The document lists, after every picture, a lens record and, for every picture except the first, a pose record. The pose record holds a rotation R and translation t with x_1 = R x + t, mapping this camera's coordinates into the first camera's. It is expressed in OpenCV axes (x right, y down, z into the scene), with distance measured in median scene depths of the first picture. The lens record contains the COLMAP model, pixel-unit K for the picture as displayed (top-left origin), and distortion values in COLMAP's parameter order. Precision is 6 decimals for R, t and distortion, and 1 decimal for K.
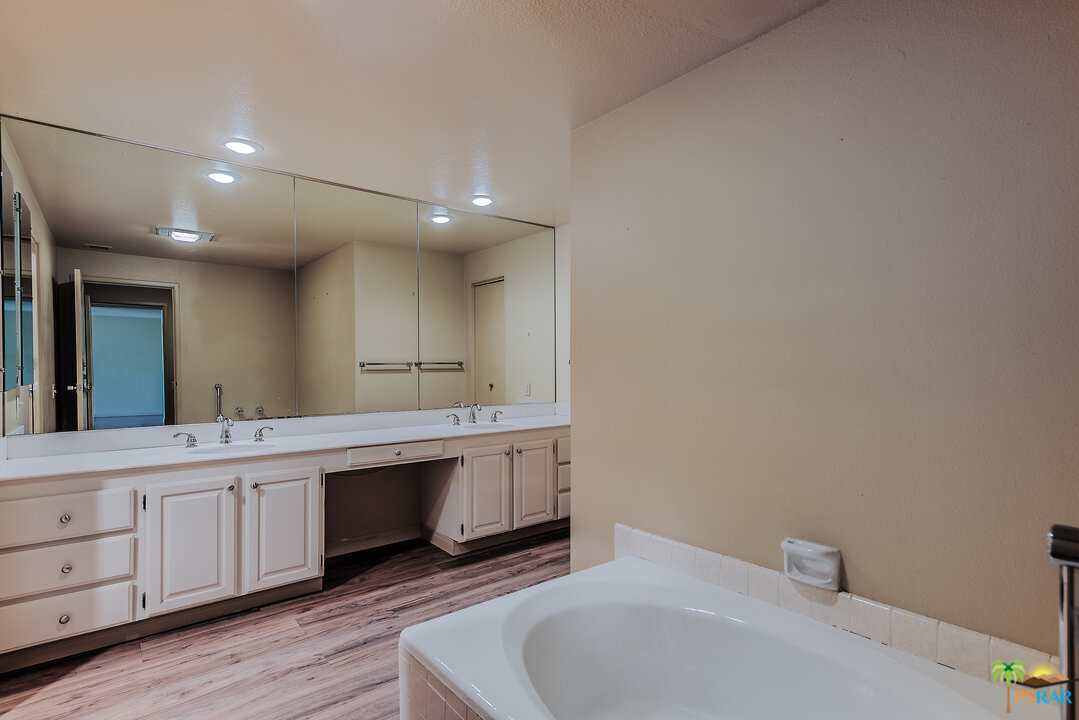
lens RADIAL K [[531.3, 0, 539.5], [0, 531.3, 360.0], [0, 0, 1]] dist [0.020041, 0.000233]
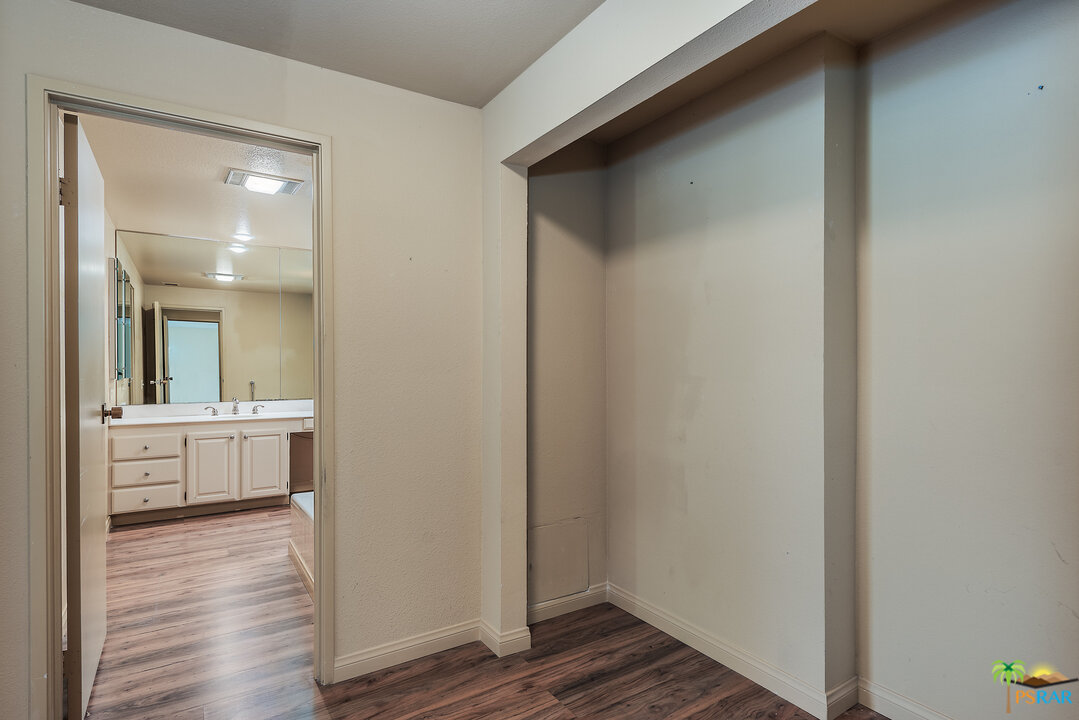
lens RADIAL K [[517.5, 0, 537.7], [0, 517.5, 366.2], [0, 0, 1]] dist [0.003430, -0.000368]
pose [[0.996568, 0.007770, -0.082413, 0.415516], [-0.007540, 0.999967, 0.003100, -0.004042], [0.082434, -0.002468, 0.996593, -0.451972]]
